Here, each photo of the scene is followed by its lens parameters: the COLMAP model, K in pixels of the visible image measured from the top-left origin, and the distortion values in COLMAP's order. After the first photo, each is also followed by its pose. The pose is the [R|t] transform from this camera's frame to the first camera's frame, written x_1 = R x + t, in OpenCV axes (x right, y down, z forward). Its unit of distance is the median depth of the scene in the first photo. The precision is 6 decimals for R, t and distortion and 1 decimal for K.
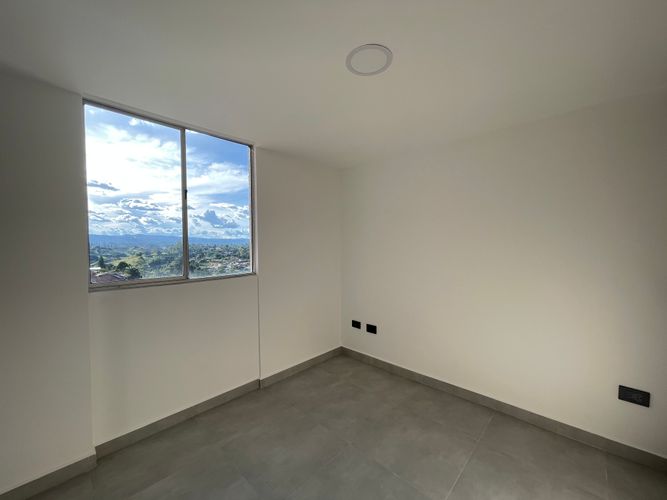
lens RADIAL K [[269.2, 0, 335.3], [0, 269.2, 249.7], [0, 0, 1]] dist [-0.001709, 0.000282]
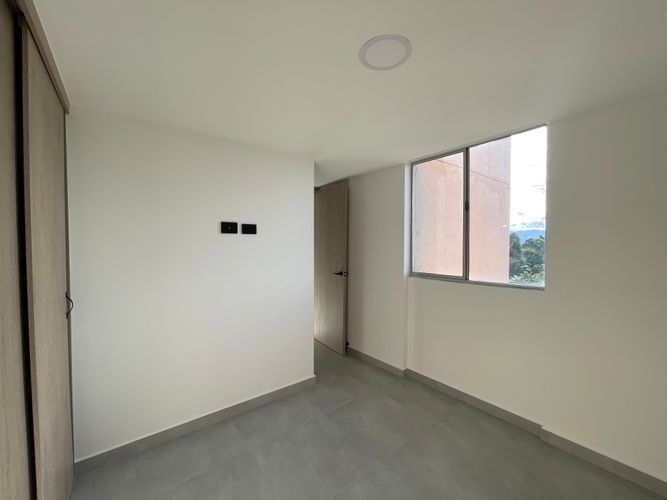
lens RADIAL K [[268.0, 0, 332.2], [0, 268.0, 252.2], [0, 0, 1]] dist [-0.001520, -0.000204]
pose [[-0.146362, 0.032103, -0.988710, 1.060497], [-0.021255, 0.999141, 0.035588, -0.064232], [0.989003, 0.026223, -0.145554, 0.975128]]
